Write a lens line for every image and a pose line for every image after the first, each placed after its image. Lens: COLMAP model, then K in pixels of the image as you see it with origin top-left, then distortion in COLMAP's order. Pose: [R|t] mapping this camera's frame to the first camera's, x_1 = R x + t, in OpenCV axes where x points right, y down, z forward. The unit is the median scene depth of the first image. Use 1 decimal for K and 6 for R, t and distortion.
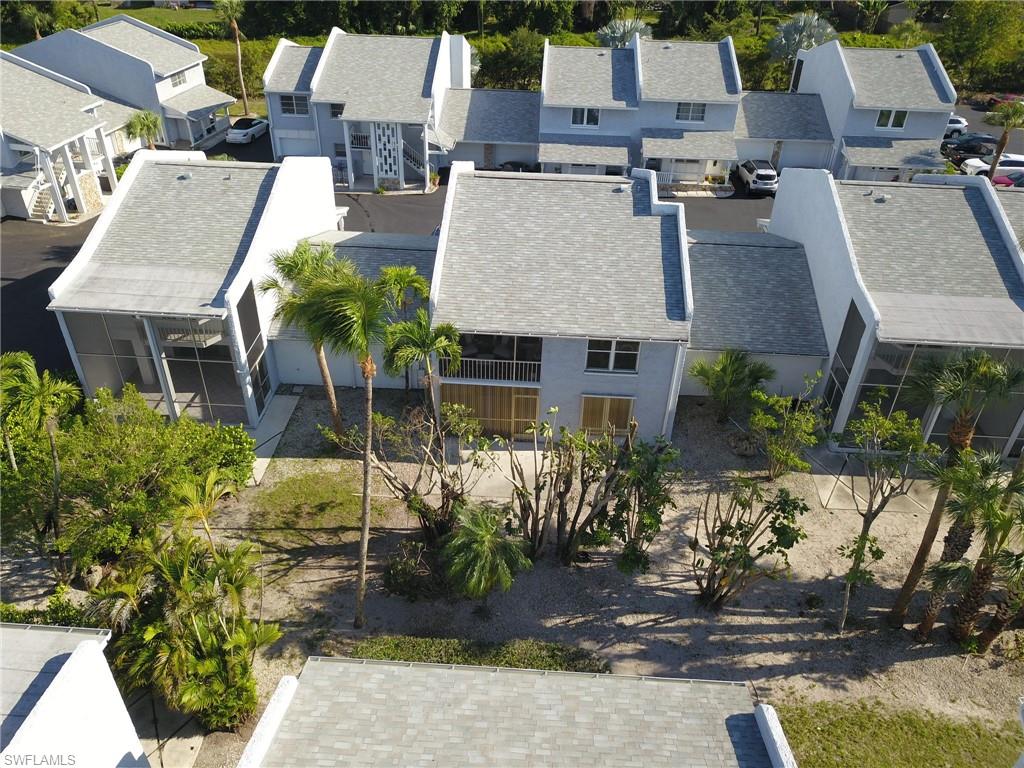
lens RADIAL K [[764.5, 0, 510.1], [0, 764.5, 383.2], [0, 0, 1]] dist [-0.006174, 0.005476]
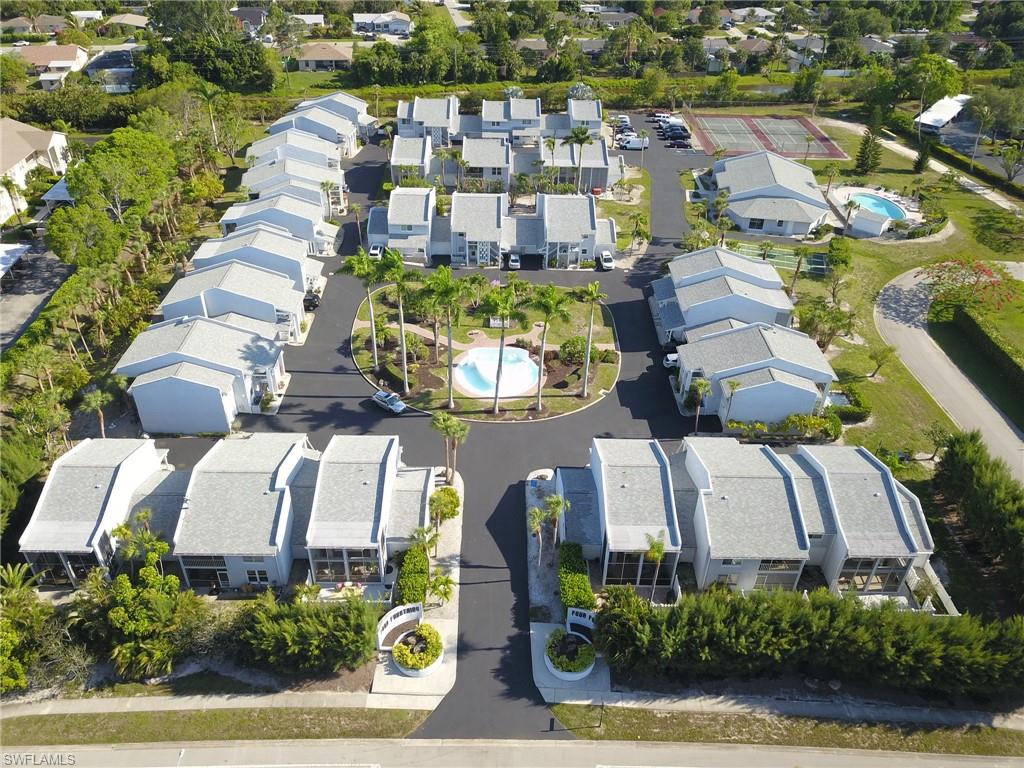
lens RADIAL K [[764.5, 0, 509.3], [0, 764.5, 386.9], [0, 0, 1]] dist [-0.006174, 0.005476]
pose [[0.997842, -0.037890, 0.053625, -0.065651], [0.036980, 0.999157, 0.017853, 0.745957], [-0.054256, -0.015832, 0.998402, -2.366492]]
